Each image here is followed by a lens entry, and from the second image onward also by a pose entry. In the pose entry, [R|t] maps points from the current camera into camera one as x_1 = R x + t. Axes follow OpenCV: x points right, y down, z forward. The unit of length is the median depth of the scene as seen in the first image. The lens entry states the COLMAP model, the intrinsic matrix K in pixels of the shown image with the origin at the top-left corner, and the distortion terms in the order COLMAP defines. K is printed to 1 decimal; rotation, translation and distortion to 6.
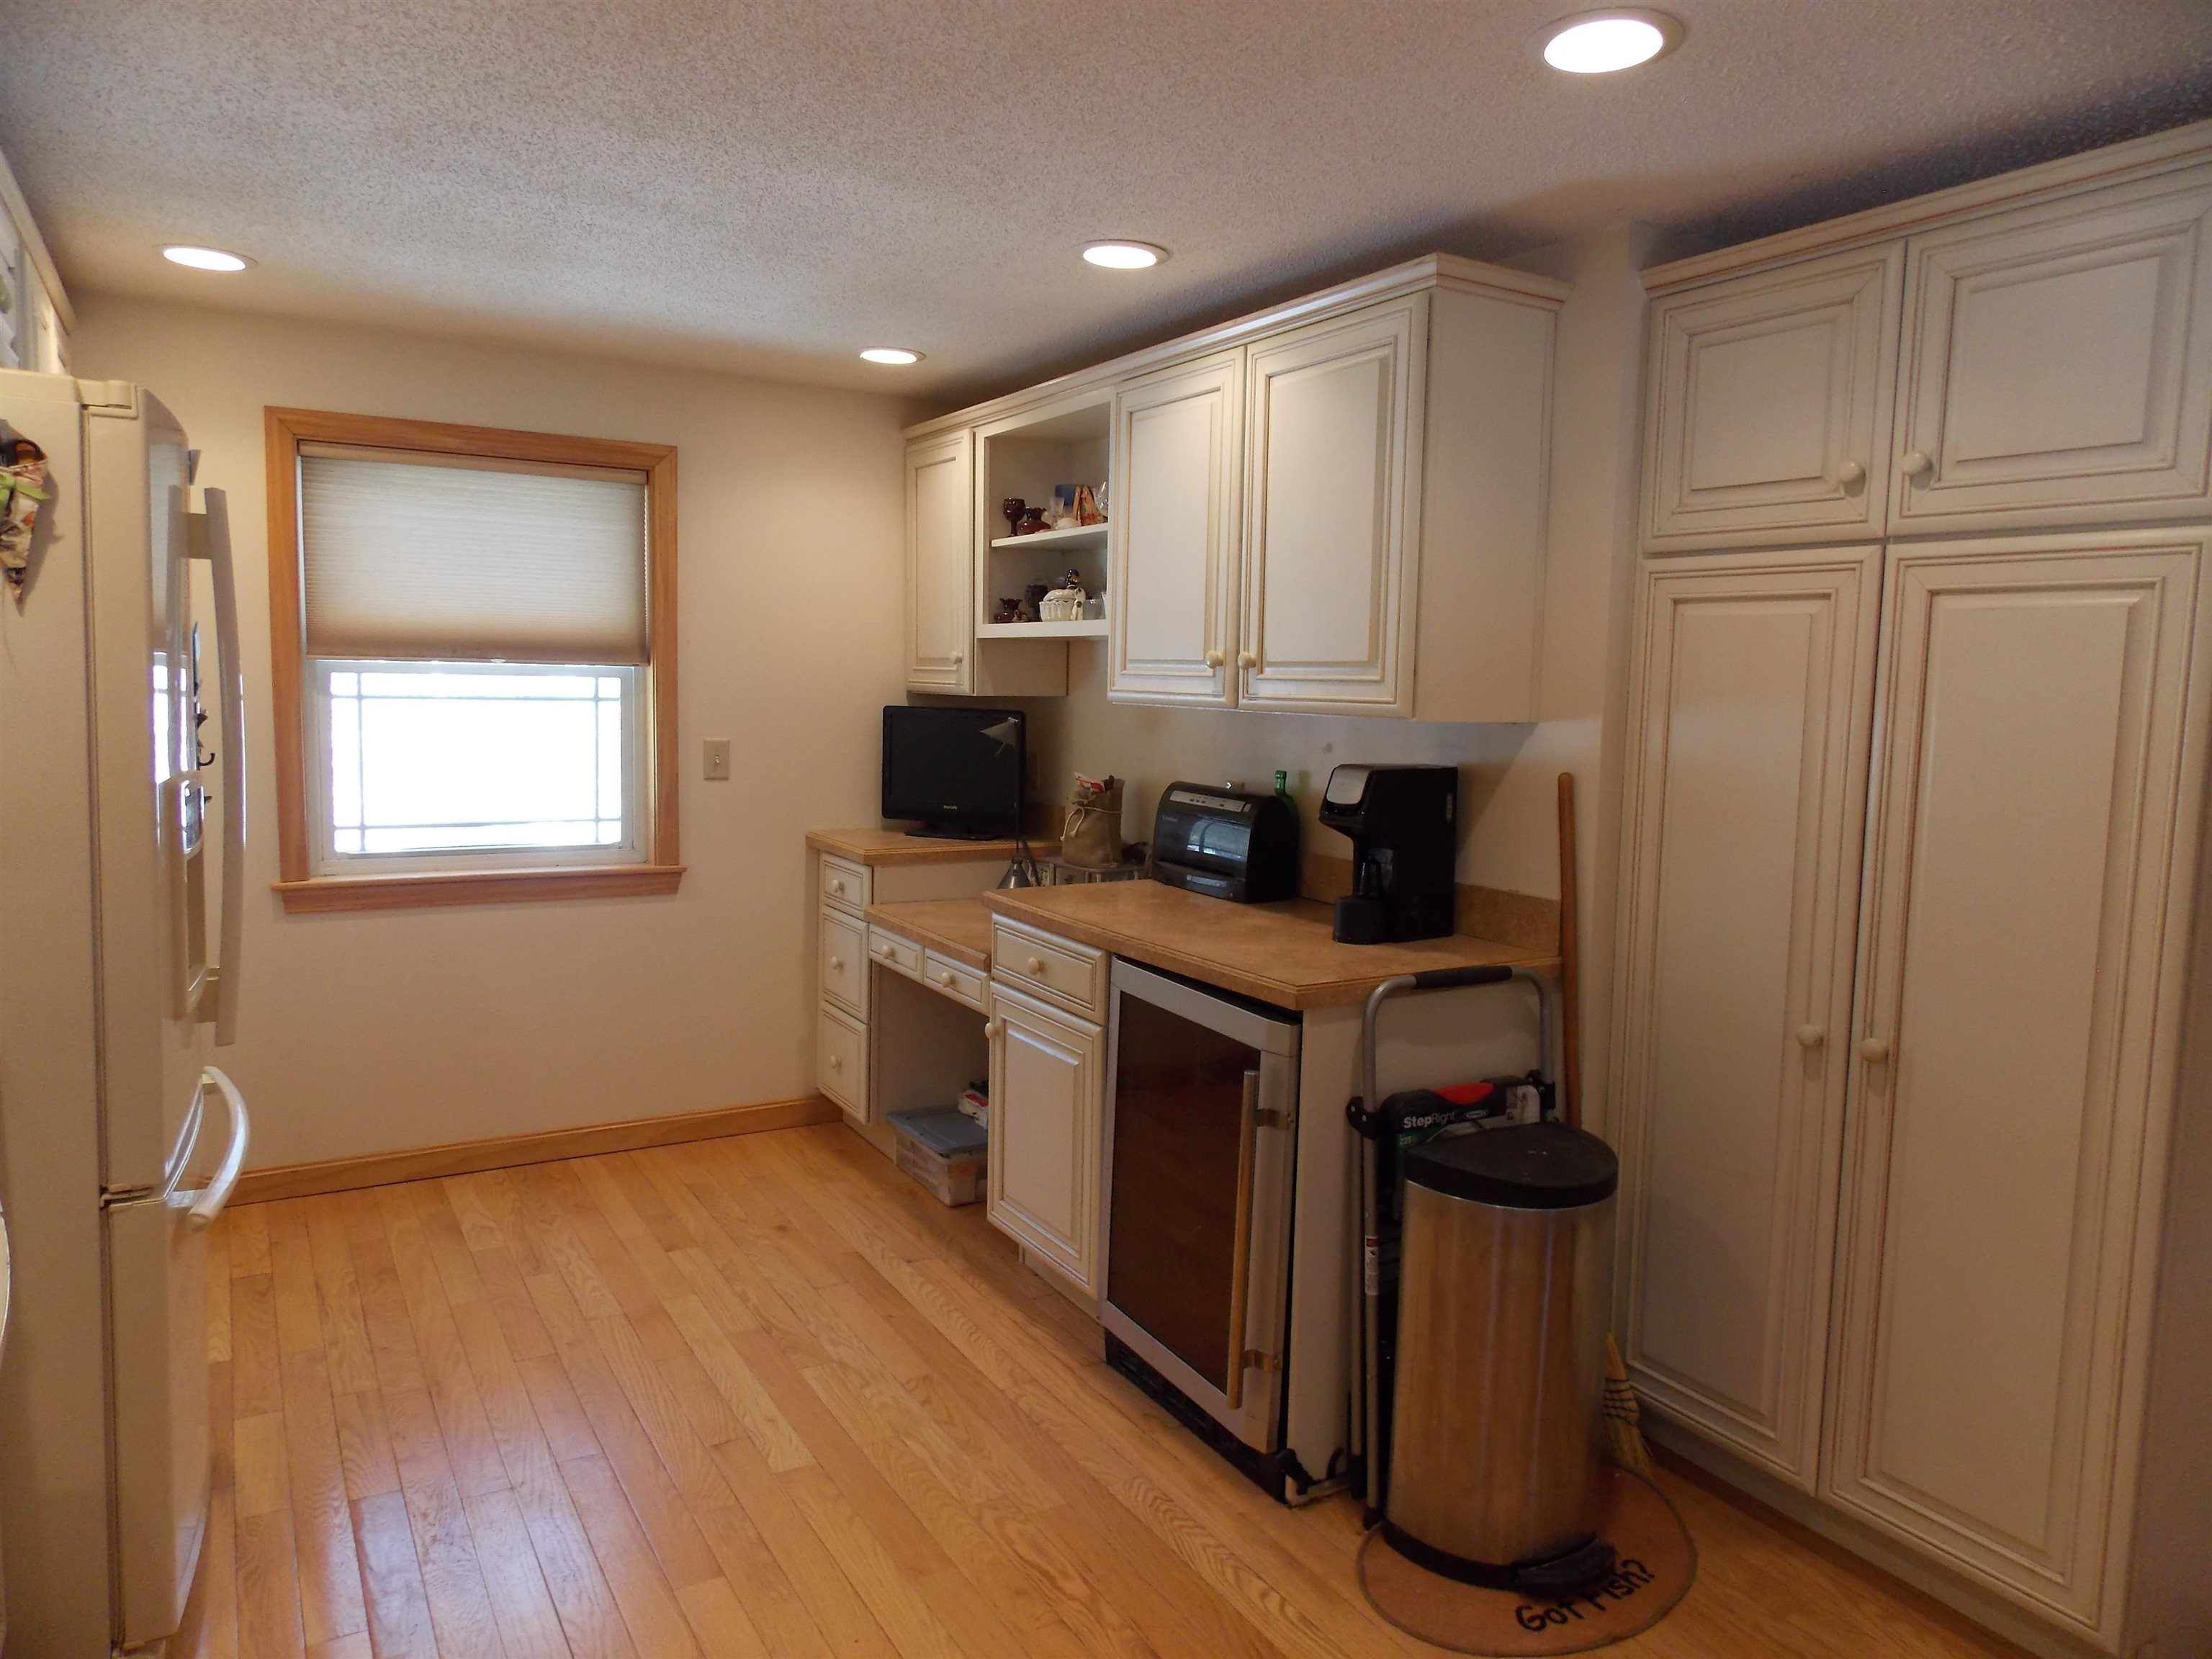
lens RADIAL K [[1459.7, 0, 1107.3], [0, 1459.7, 814.3], [0, 0, 1]] dist [0.005435, -0.005702]
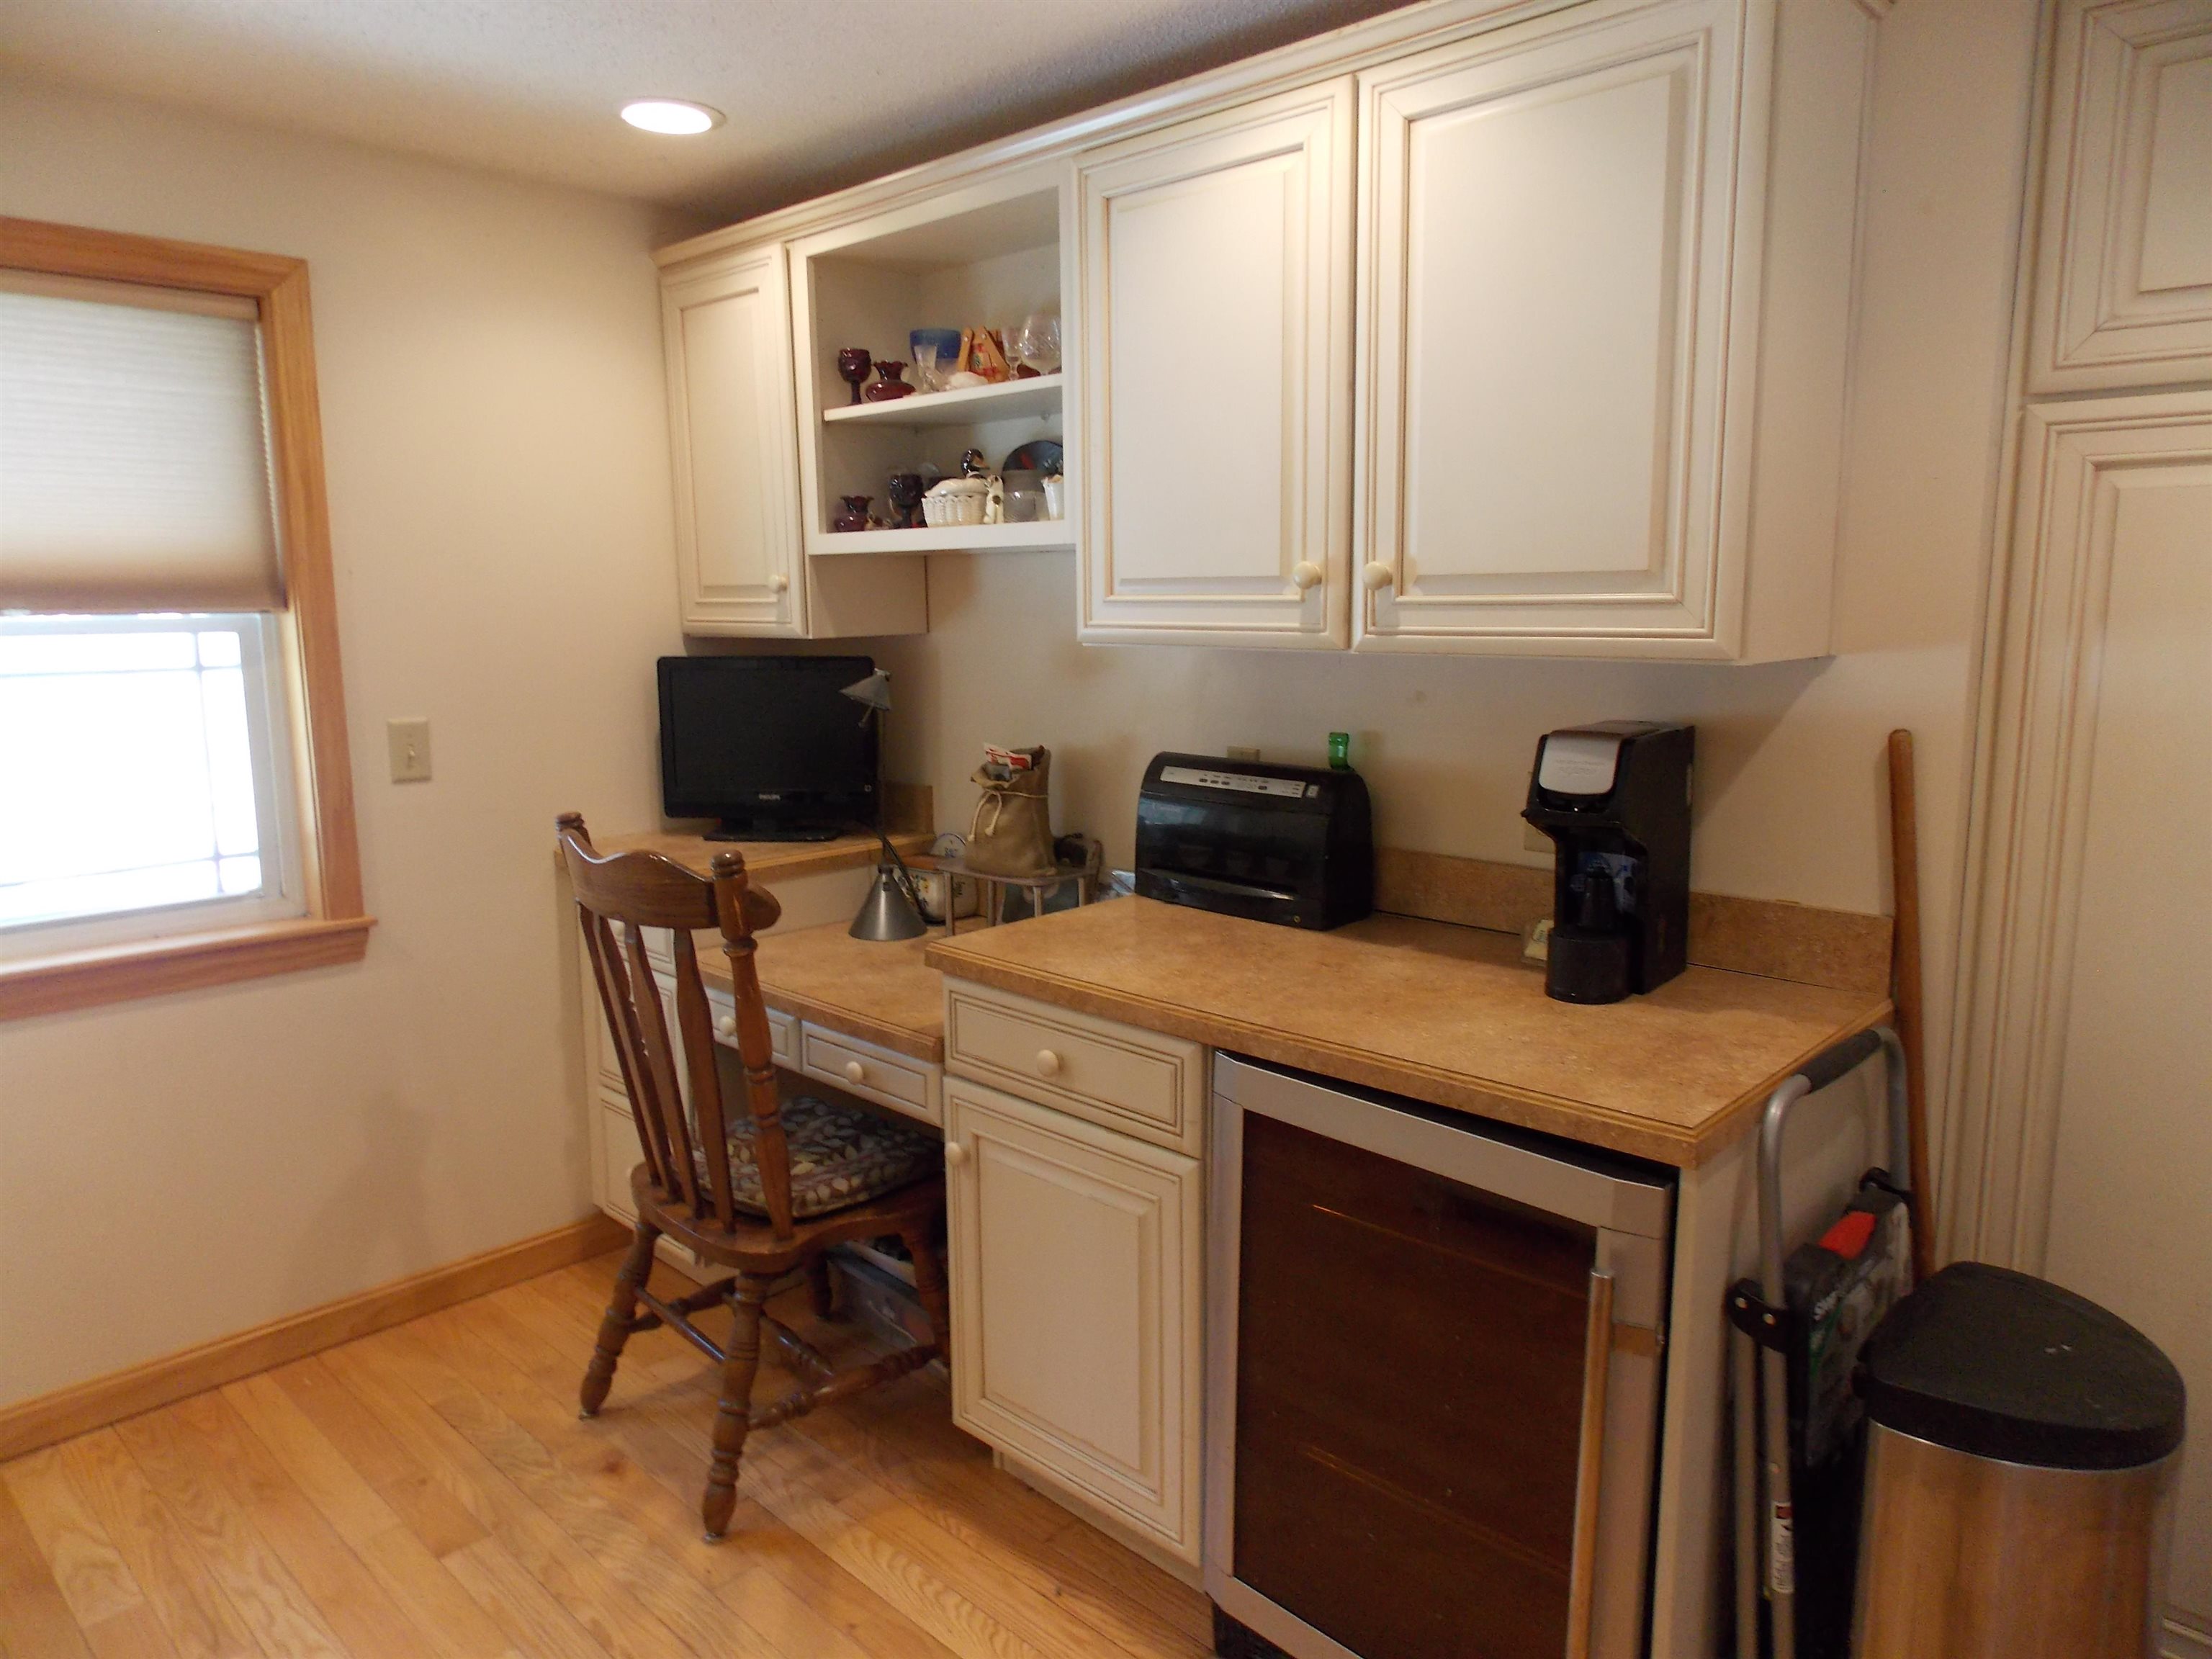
lens RADIAL K [[1459.7, 0, 1107.3], [0, 1459.7, 814.3], [0, 0, 1]] dist [0.005435, -0.005702]
pose [[0.963981, -0.072019, 0.256034, -0.153457], [0.057069, 0.996229, 0.065360, -0.038824], [-0.259776, -0.048394, 0.964456, 0.319305]]
